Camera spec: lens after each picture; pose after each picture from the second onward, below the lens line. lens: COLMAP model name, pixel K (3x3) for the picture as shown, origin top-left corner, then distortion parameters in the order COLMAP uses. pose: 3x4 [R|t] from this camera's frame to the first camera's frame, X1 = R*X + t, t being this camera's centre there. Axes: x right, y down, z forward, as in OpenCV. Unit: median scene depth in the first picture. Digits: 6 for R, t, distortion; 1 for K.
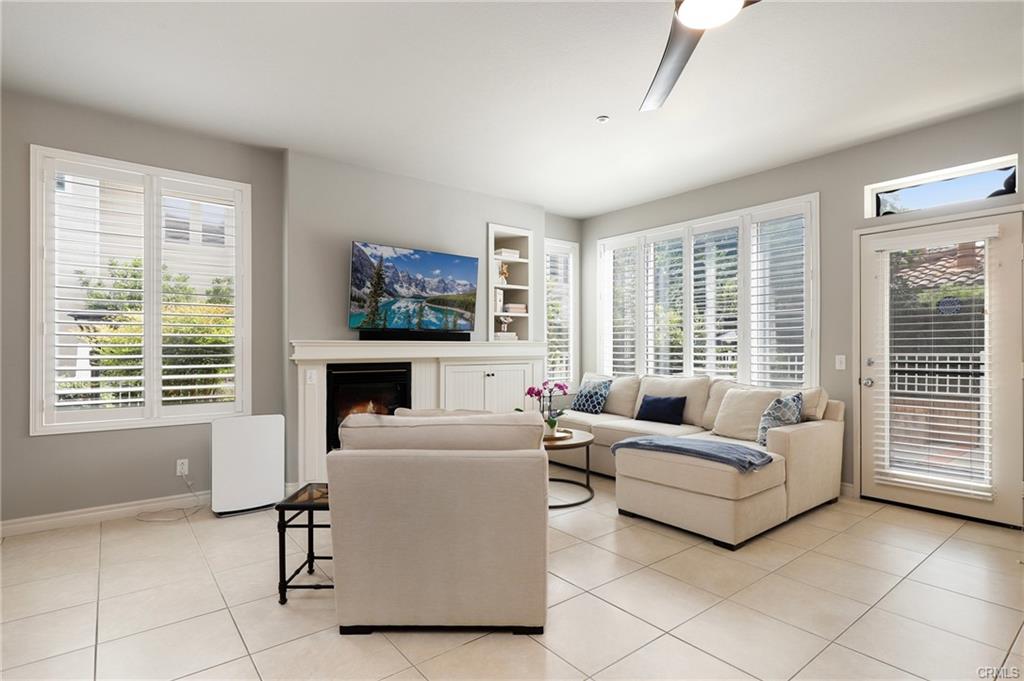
lens RADIAL K [[530.4, 0, 517.3], [0, 530.4, 339.9], [0, 0, 1]] dist [-0.010302, -0.001002]
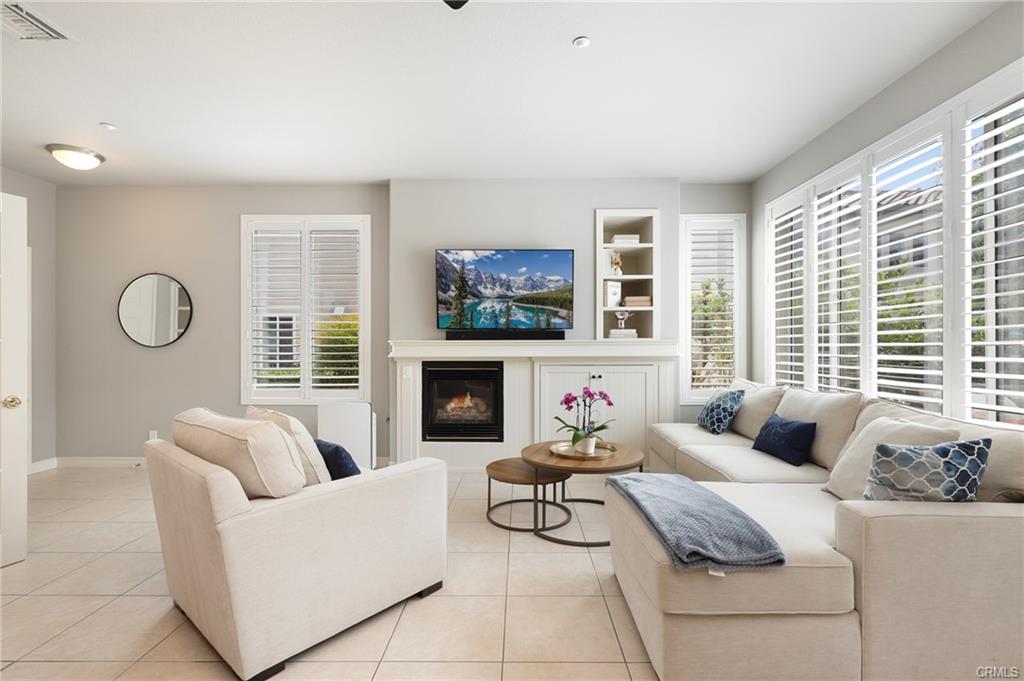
lens RADIAL K [[466.7, 0, 507.6], [0, 466.7, 344.6], [0, 0, 1]] dist [0.003348, -0.001866]
pose [[0.767604, -0.004375, -0.640910, 0.379220], [0.010839, 0.999922, 0.006156, 0.004855], [0.640833, -0.011672, 0.767592, 0.316860]]
